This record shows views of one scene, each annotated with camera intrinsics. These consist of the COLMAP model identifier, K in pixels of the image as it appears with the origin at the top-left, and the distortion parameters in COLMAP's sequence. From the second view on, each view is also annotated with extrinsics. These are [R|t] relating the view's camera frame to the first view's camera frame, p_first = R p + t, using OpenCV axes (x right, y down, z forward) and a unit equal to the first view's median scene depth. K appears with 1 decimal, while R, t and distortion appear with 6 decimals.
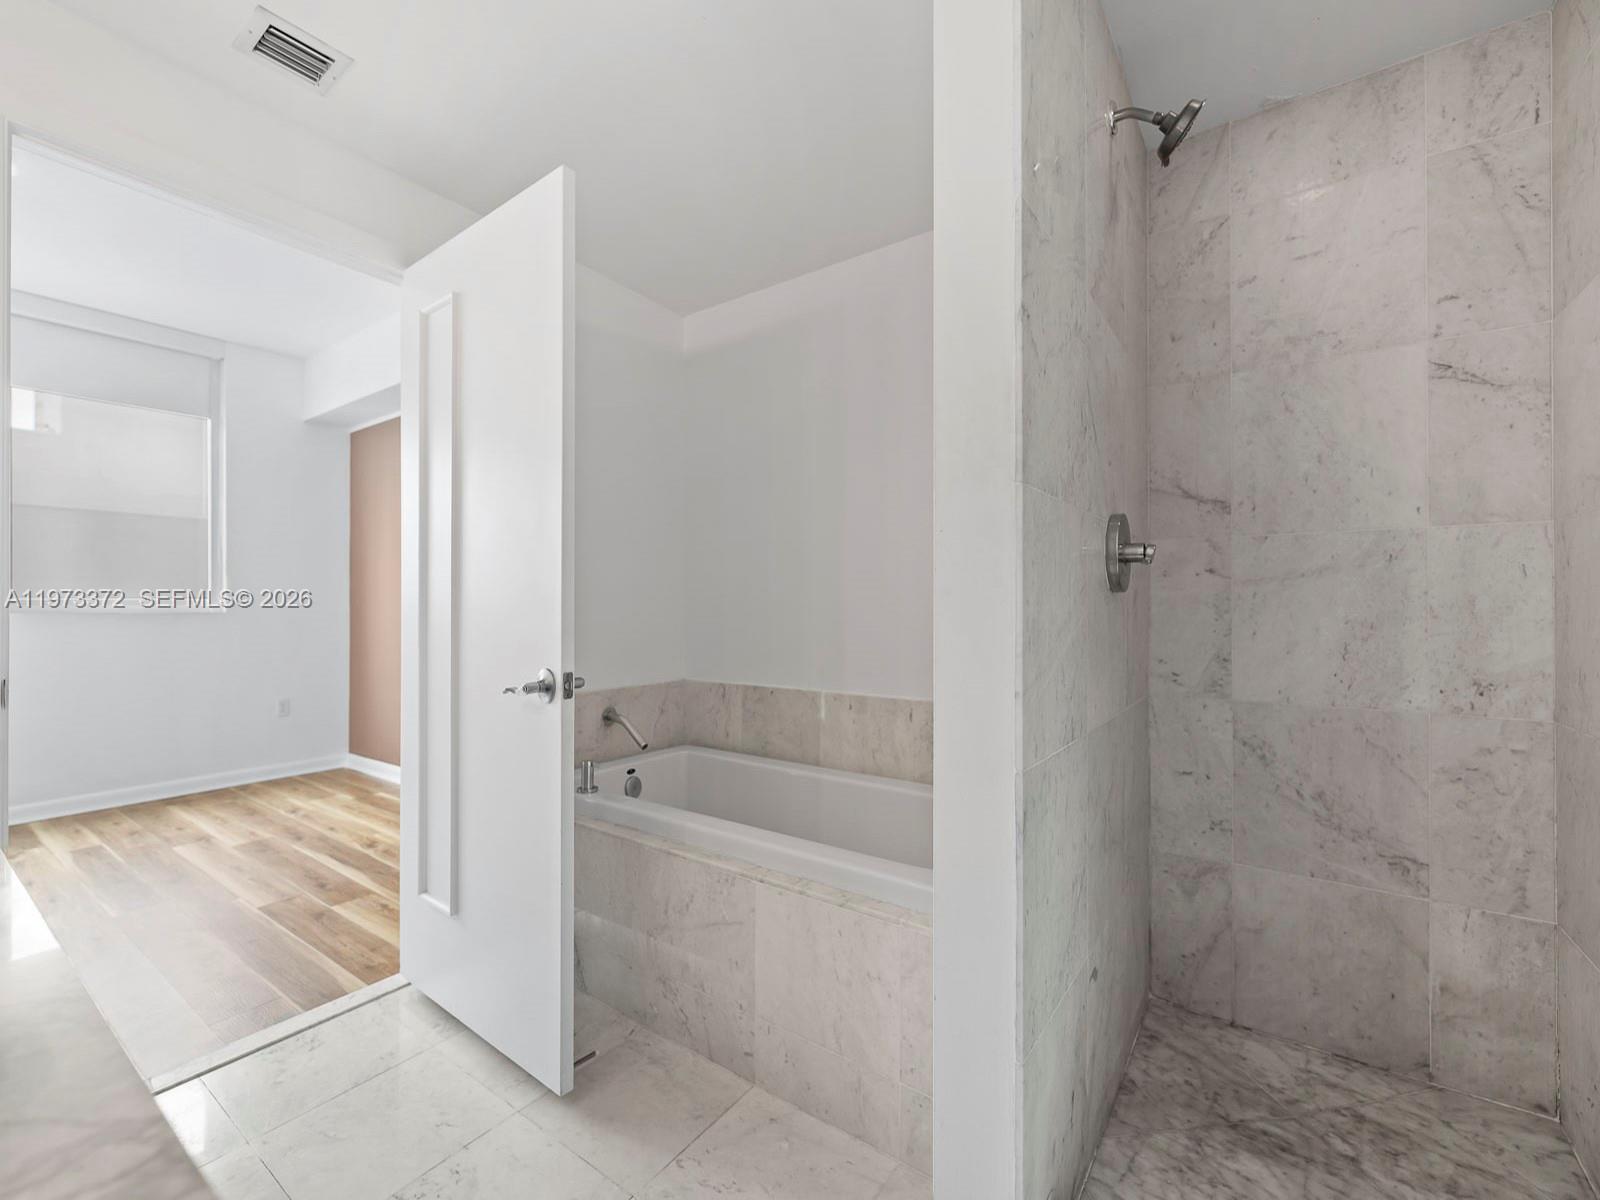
lens RADIAL K [[657.5, 0, 799.1], [0, 657.5, 608.6], [0, 0, 1]] dist [-0.000631, -0.000234]
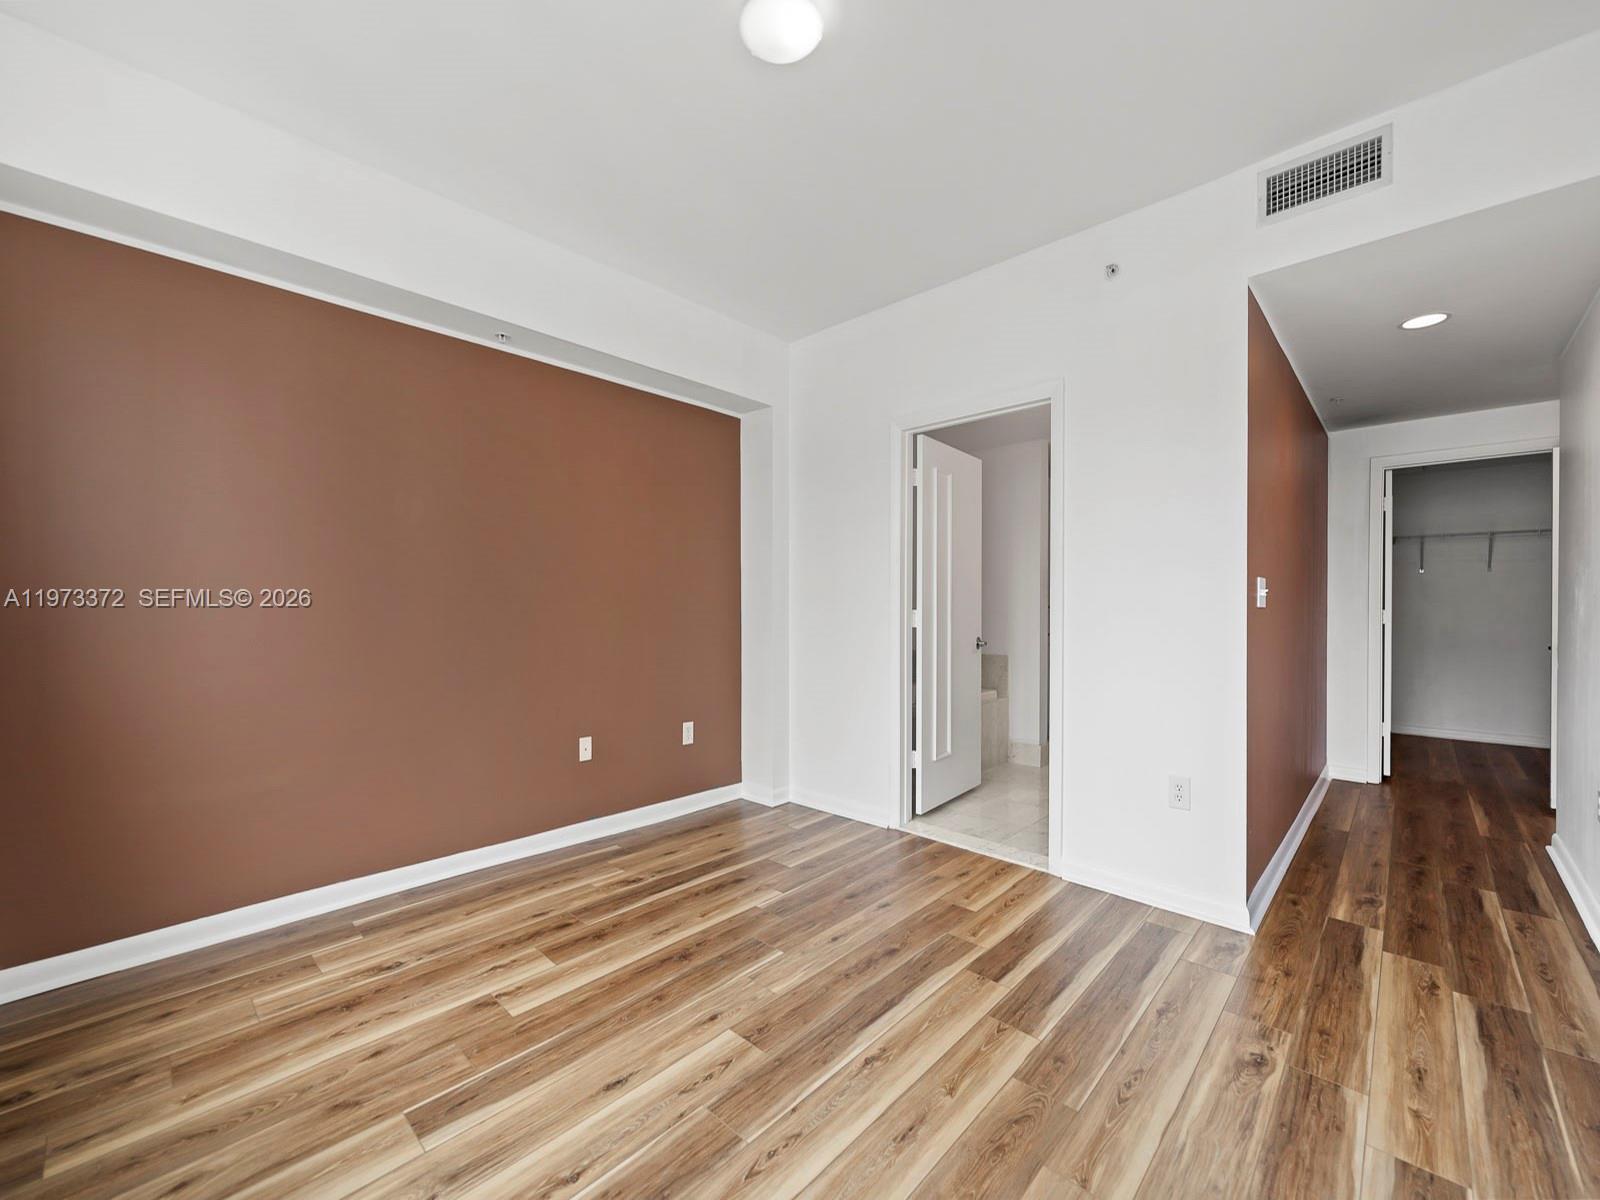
lens RADIAL K [[657.5, 0, 799.1], [0, 657.5, 608.6], [0, 0, 1]] dist [-0.000631, -0.000234]
pose [[0.157361, -0.009801, 0.987493, -1.423281], [0.001569, 0.999952, 0.009674, -0.019058], [-0.987540, 0.000027, 0.157369, 0.603184]]
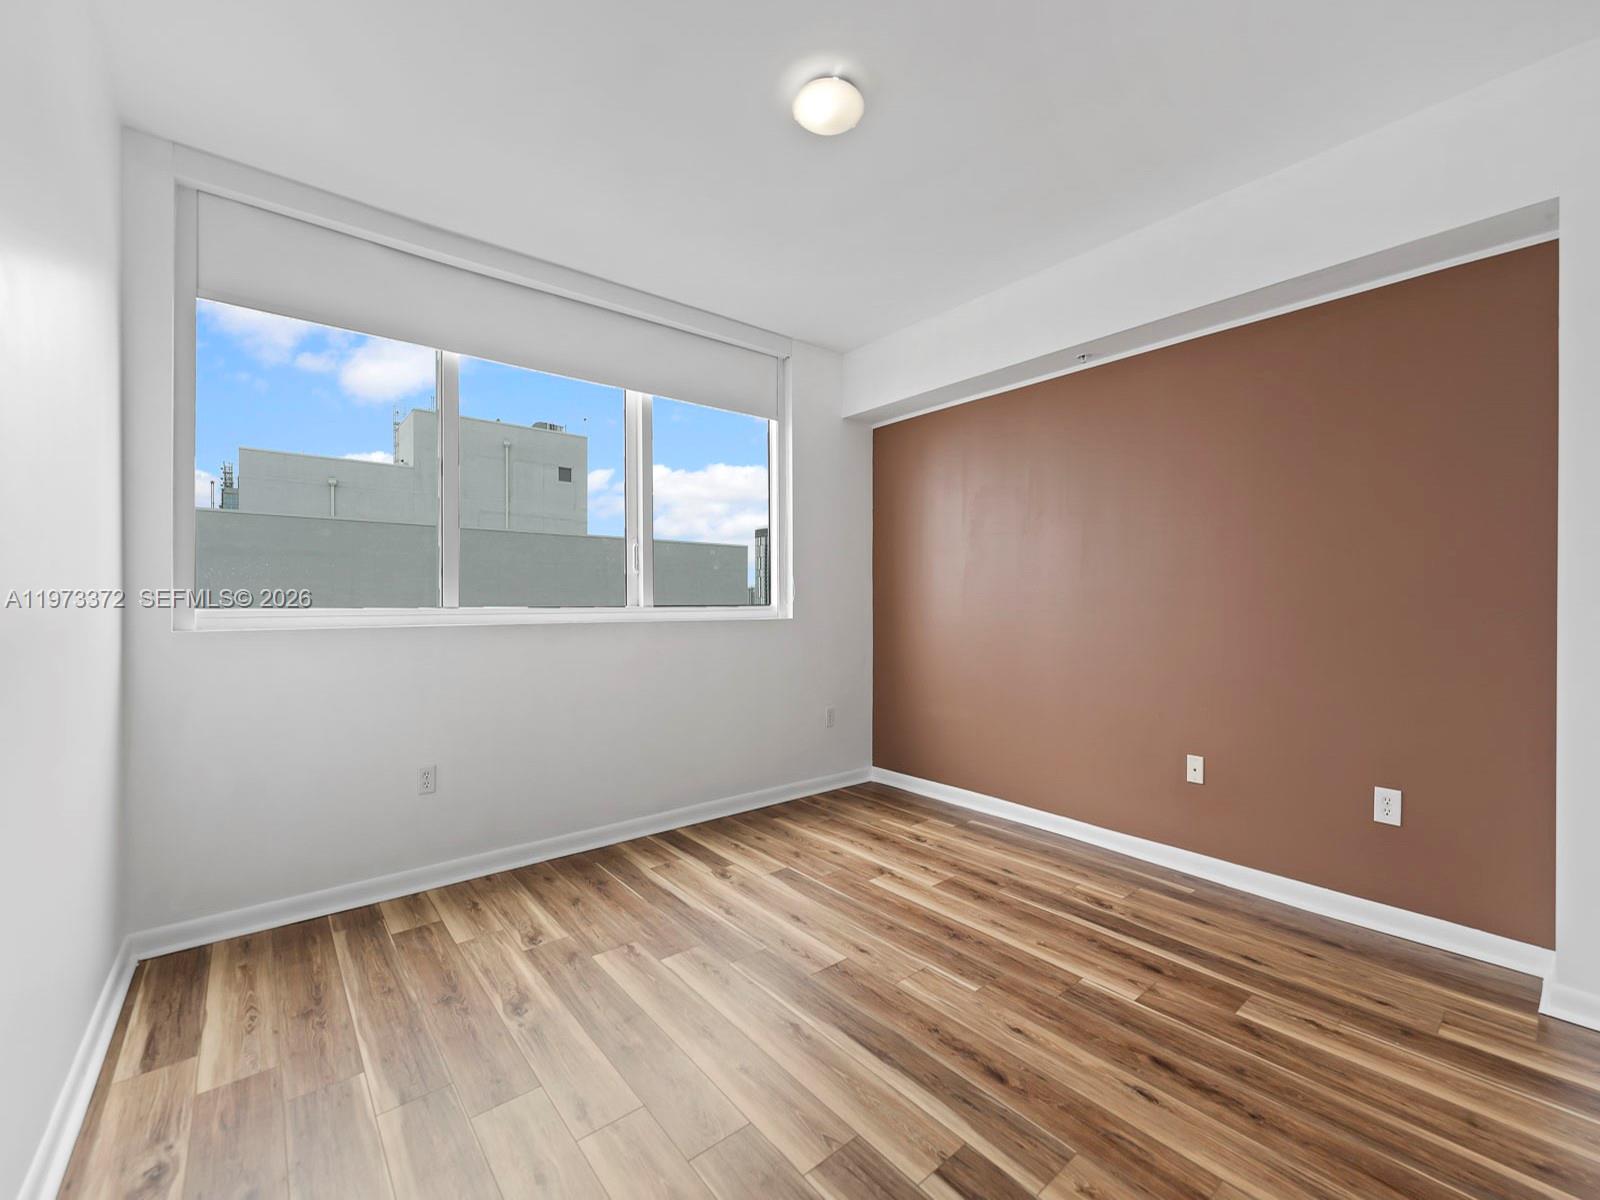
lens RADIAL K [[658.6, 0, 796.5], [0, 658.6, 600.1], [0, 0, 1]] dist [0.000346, 0.000057]
pose [[0.959309, -0.005633, -0.282302, -0.744374], [0.003985, 0.999972, -0.006410, -0.017889], [0.282330, 0.005025, 0.959304, 0.088911]]
